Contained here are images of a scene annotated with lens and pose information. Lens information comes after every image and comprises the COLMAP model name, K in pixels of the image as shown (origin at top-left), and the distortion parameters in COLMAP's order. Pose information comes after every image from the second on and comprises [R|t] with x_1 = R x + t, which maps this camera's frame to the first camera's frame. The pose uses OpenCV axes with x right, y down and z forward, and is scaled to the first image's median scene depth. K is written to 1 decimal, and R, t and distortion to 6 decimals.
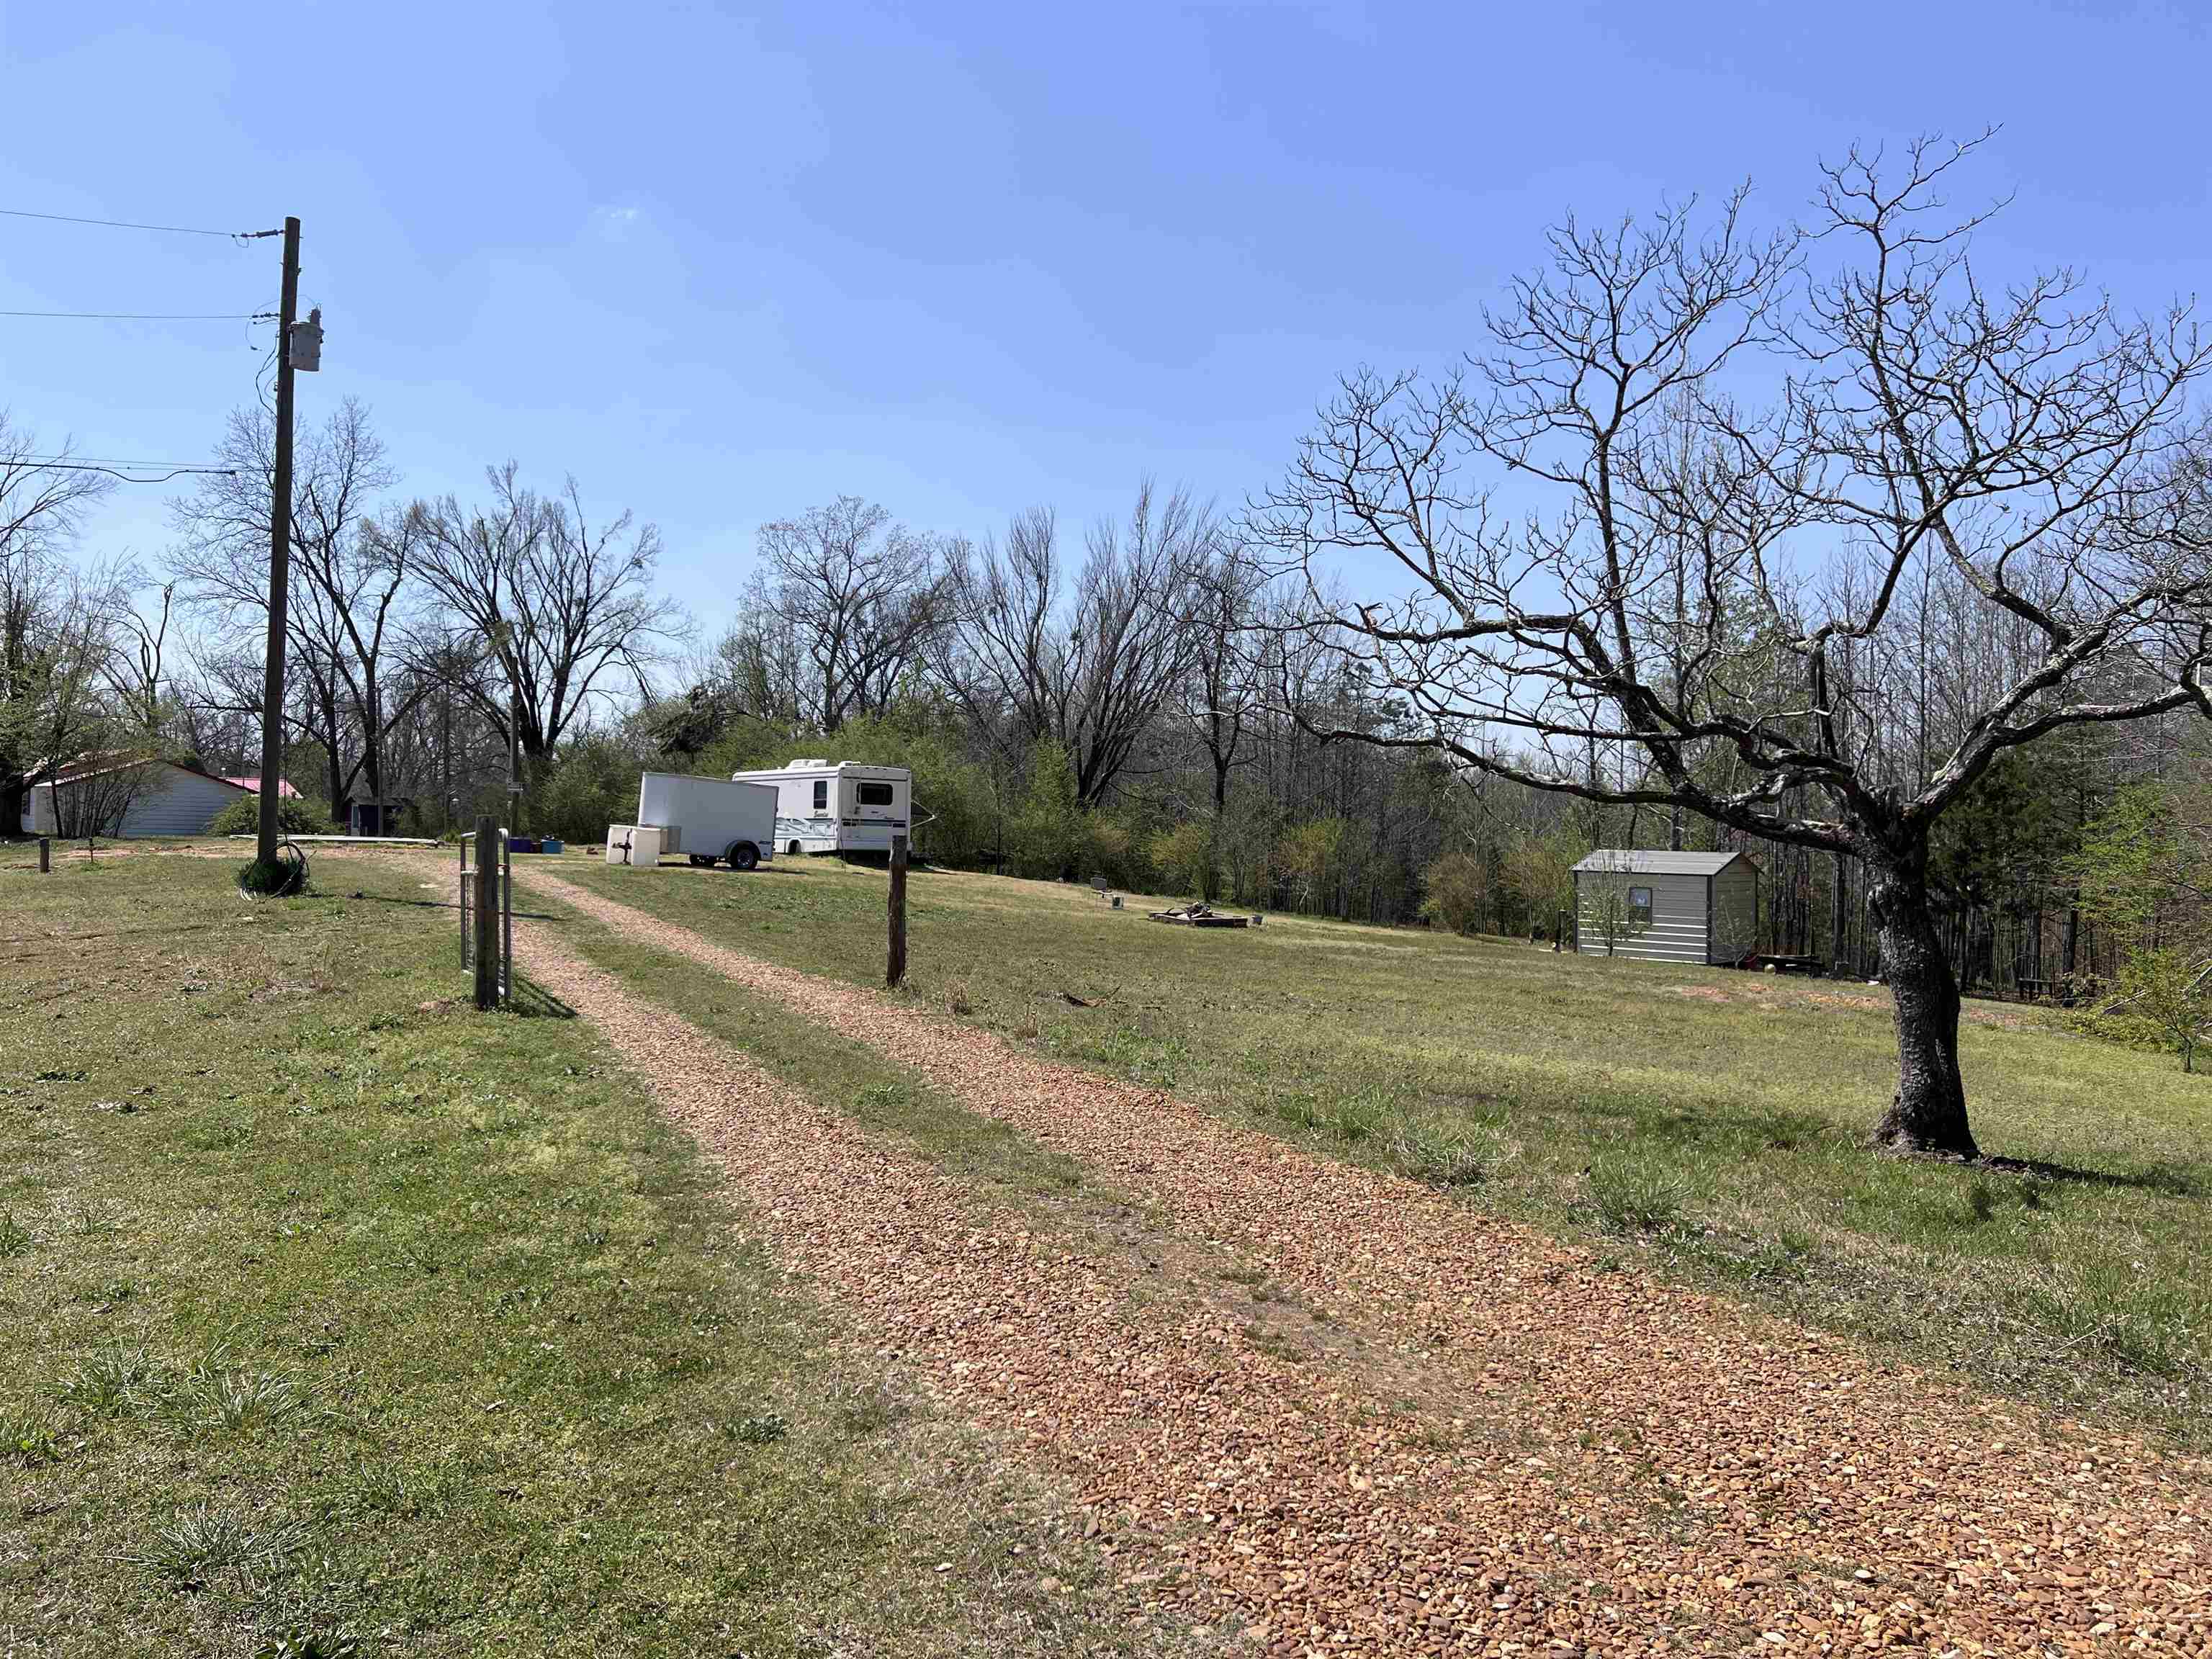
lens RADIAL K [[1631.5, 0, 1106.1], [0, 1631.5, 820.6], [0, 0, 1]] dist [0.037508, -0.006463]
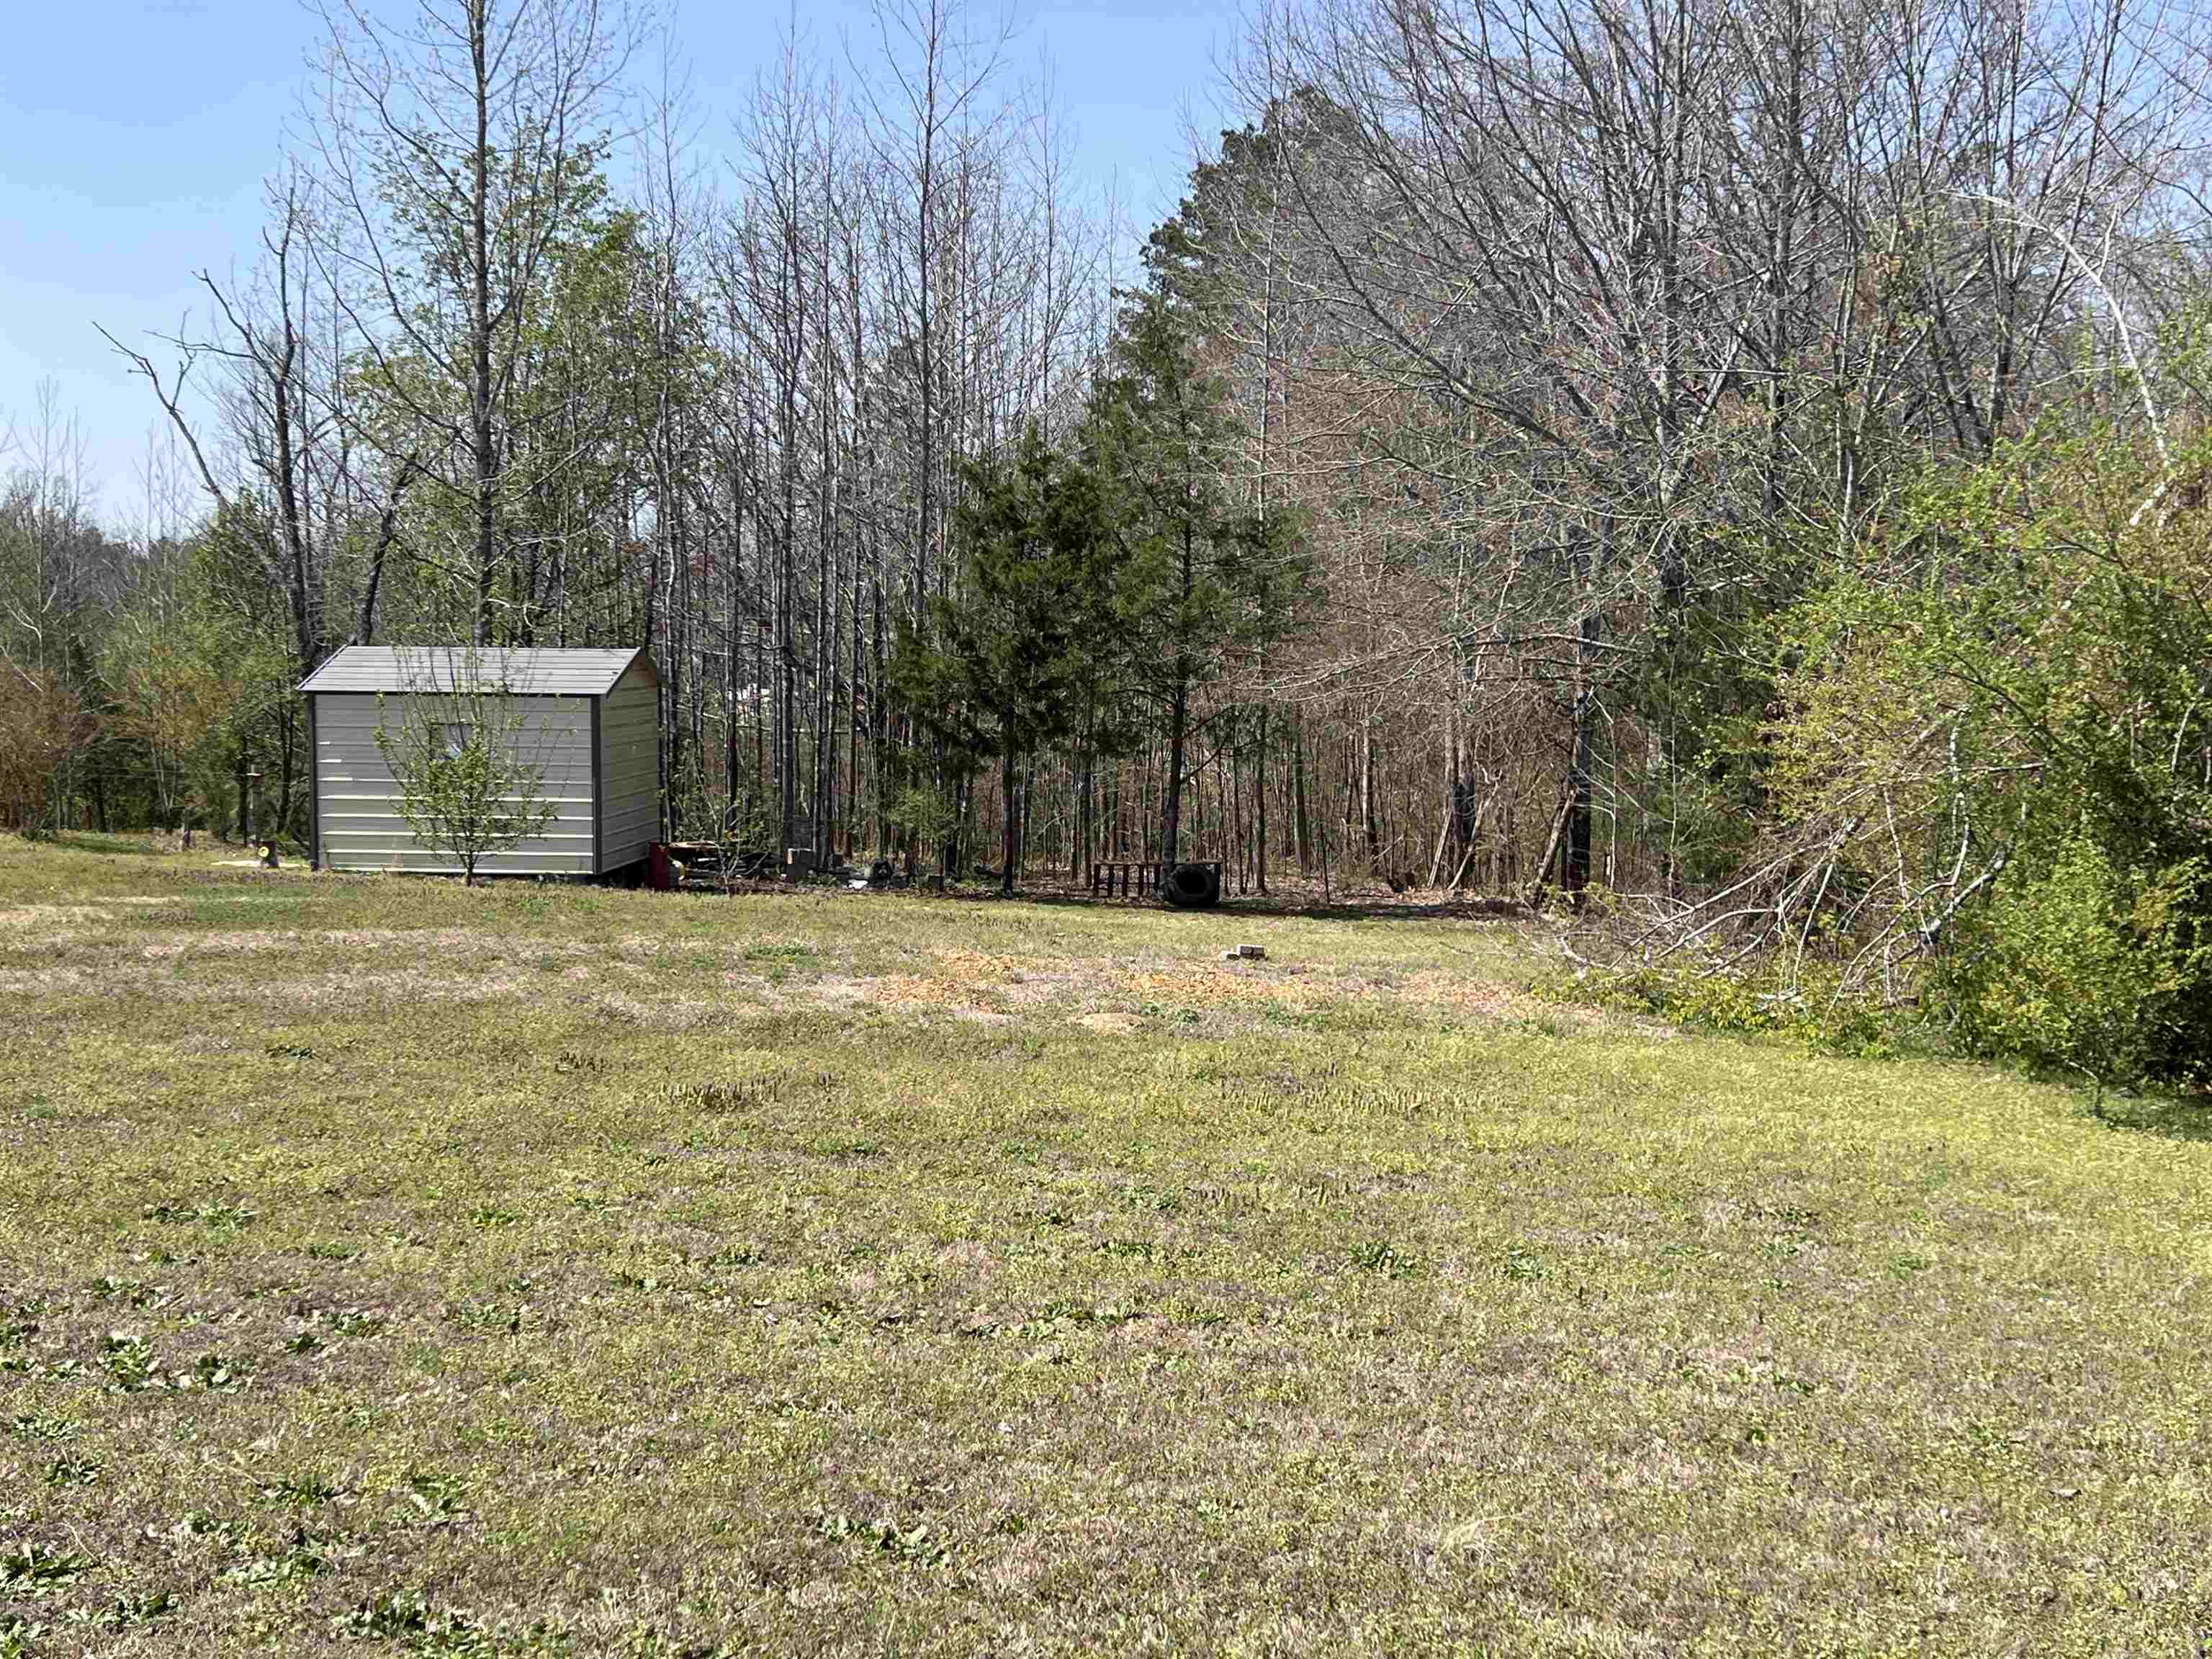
lens RADIAL K [[2639.0, 0, 1107.1], [0, 2639.0, 829.5], [0, 0, 1]] dist [0.039104, 0.000000]
pose [[0.789556, -0.060182, 0.610720, 0.003573], [0.003842, 0.995645, 0.093147, 0.000233], [-0.613667, -0.071198, 0.786349, 0.336227]]
